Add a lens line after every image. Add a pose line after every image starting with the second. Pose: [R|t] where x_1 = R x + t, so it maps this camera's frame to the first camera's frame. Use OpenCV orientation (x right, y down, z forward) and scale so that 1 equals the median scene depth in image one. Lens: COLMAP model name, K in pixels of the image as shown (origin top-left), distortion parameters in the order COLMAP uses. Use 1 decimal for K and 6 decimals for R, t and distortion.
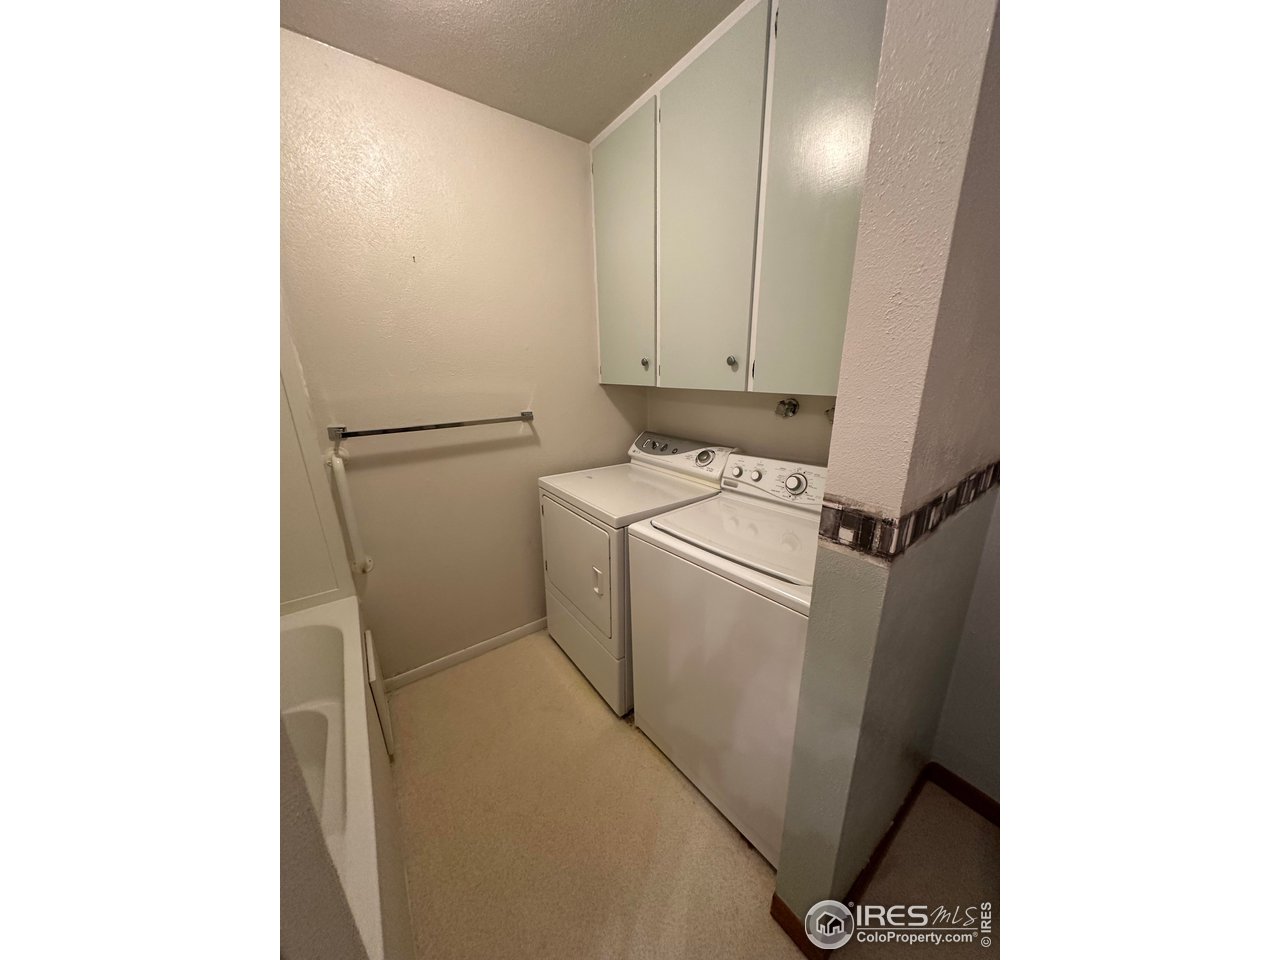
lens RADIAL K [[385.0, 0, 639.8], [0, 385.0, 481.7], [0, 0, 1]] dist [-0.001024, 0.000062]
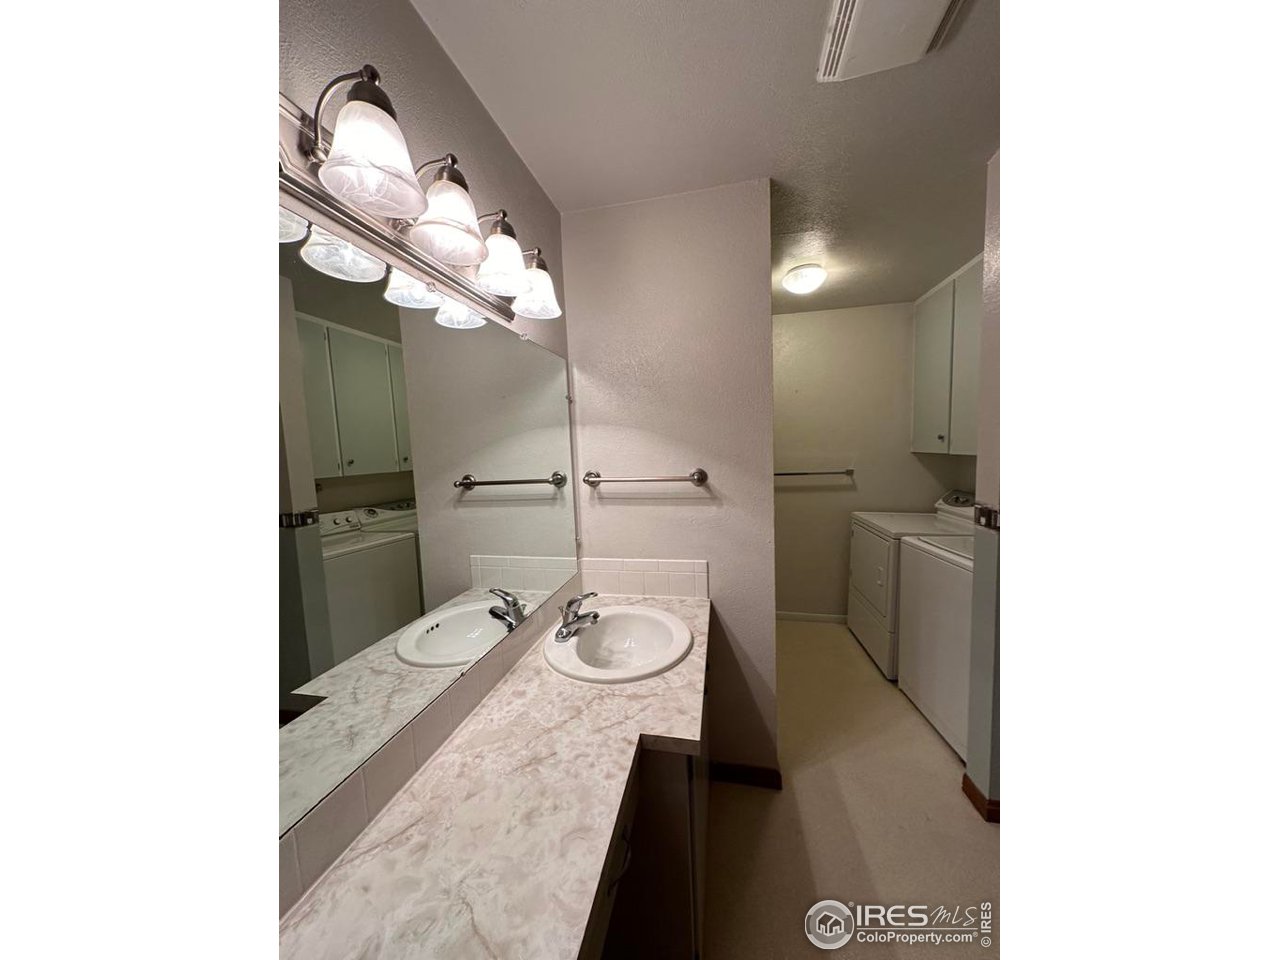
lens RADIAL K [[385.0, 0, 639.8], [0, 385.0, 481.7], [0, 0, 1]] dist [-0.001024, 0.000062]
pose [[0.667371, 0.057513, -0.742501, 0.300945], [-0.186635, 0.978114, -0.091986, 0.171162], [0.720960, 0.199965, 0.663498, -0.642988]]
